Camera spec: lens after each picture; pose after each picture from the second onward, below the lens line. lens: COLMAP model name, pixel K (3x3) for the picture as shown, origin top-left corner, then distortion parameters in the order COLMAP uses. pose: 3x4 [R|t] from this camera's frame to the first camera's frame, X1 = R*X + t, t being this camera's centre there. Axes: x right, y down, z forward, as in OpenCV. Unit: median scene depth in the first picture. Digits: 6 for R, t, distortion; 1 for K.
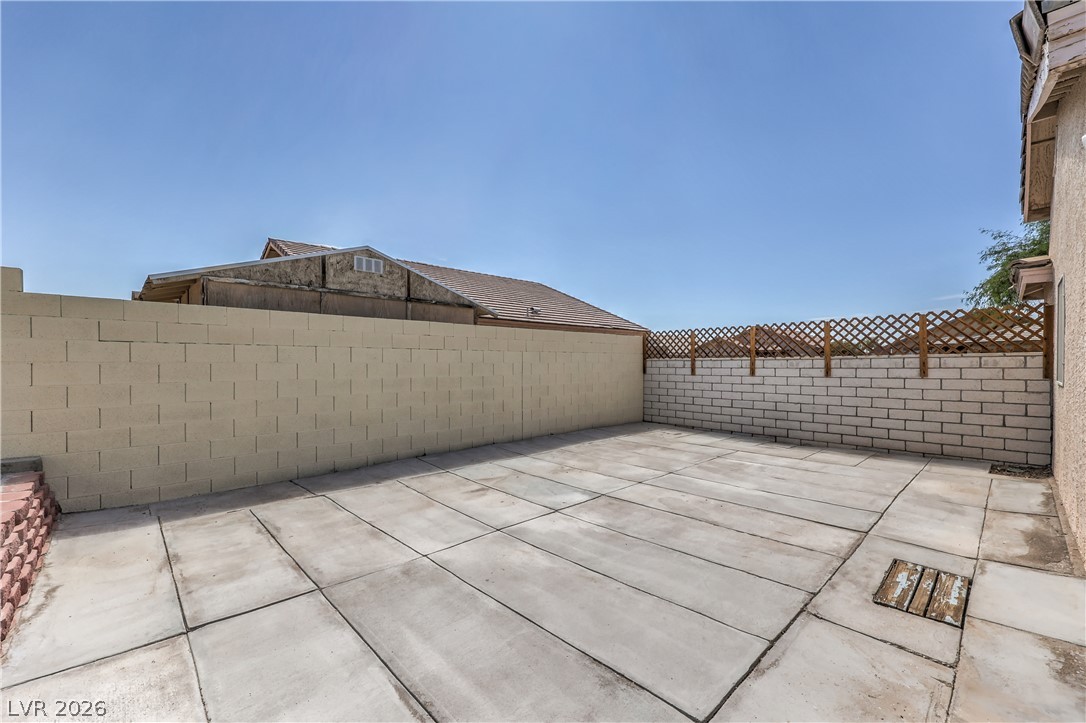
lens RADIAL K [[439.0, 0, 543.7], [0, 439.0, 365.5], [0, 0, 1]] dist [0.003154, 0.002009]
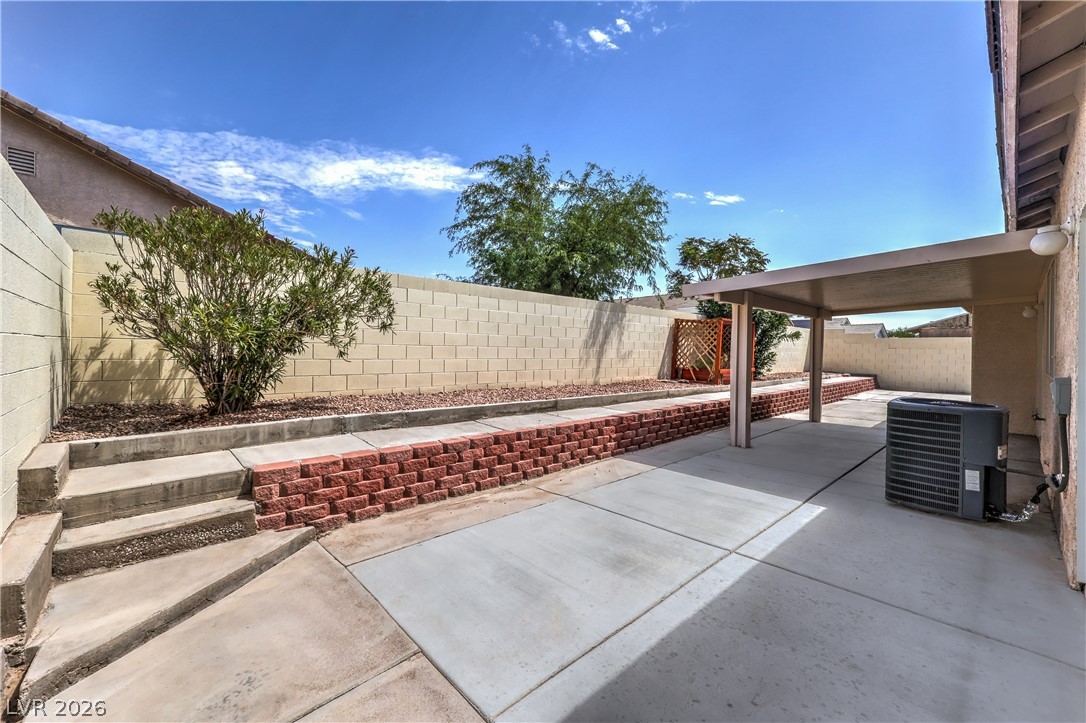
lens RADIAL K [[439.0, 0, 546.6], [0, 439.0, 354.7], [0, 0, 1]] dist [0.003154, 0.002009]
pose [[-0.002697, 0.011978, -0.999925, 2.264085], [-0.016545, 0.999791, 0.012021, 0.004199], [0.999859, 0.016576, -0.002499, -1.589076]]
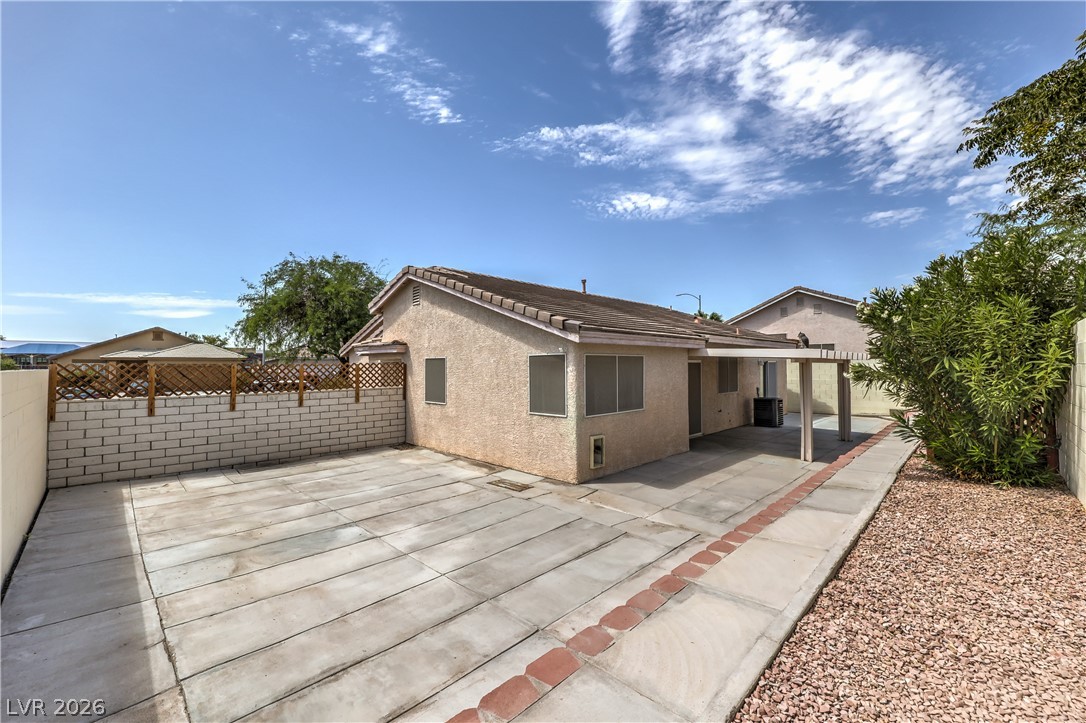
lens RADIAL K [[439.0, 0, 540.5], [0, 439.0, 363.1], [0, 0, 1]] dist [0.003154, 0.002009]
pose [[-0.023276, 0.011143, 0.999667, -0.945815], [0.008821, 0.999901, -0.010940, -0.114725], [-0.999690, 0.008563, -0.023372, 0.421957]]
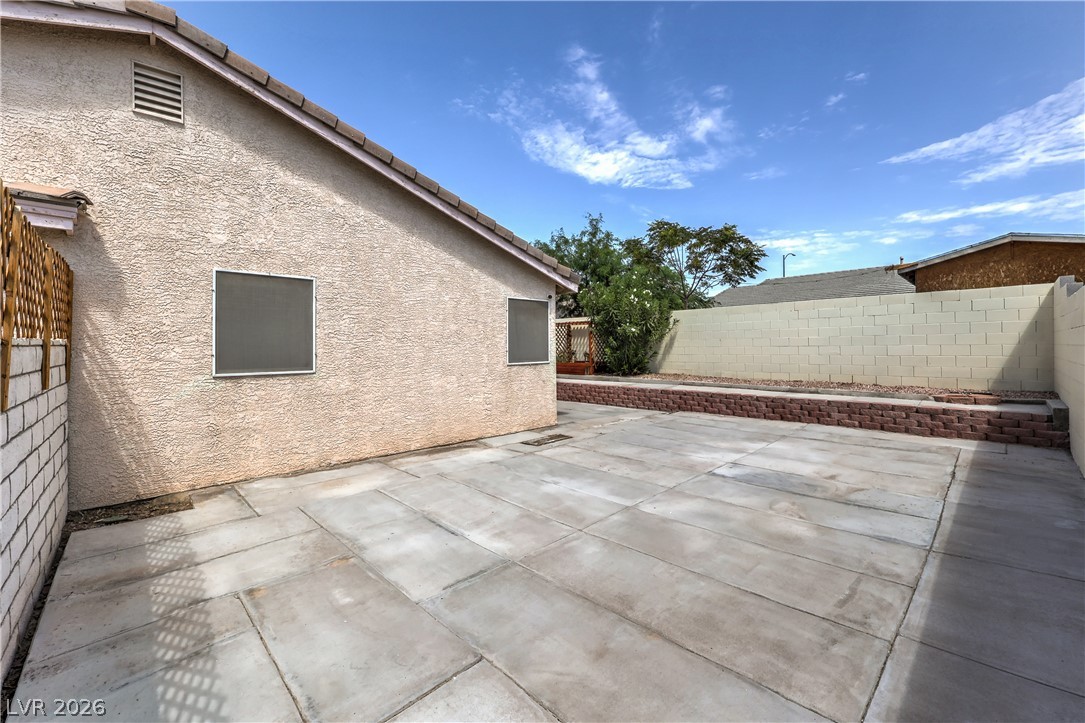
lens RADIAL K [[438.6, 0, 567.4], [0, 438.6, 350.7], [0, 0, 1]] dist [0.003154, 0.002009]
pose [[-0.999573, 0.009713, -0.027568, 0.411880], [0.009315, 0.999851, 0.014549, -0.018192], [0.027705, 0.014286, -0.999514, 1.725549]]
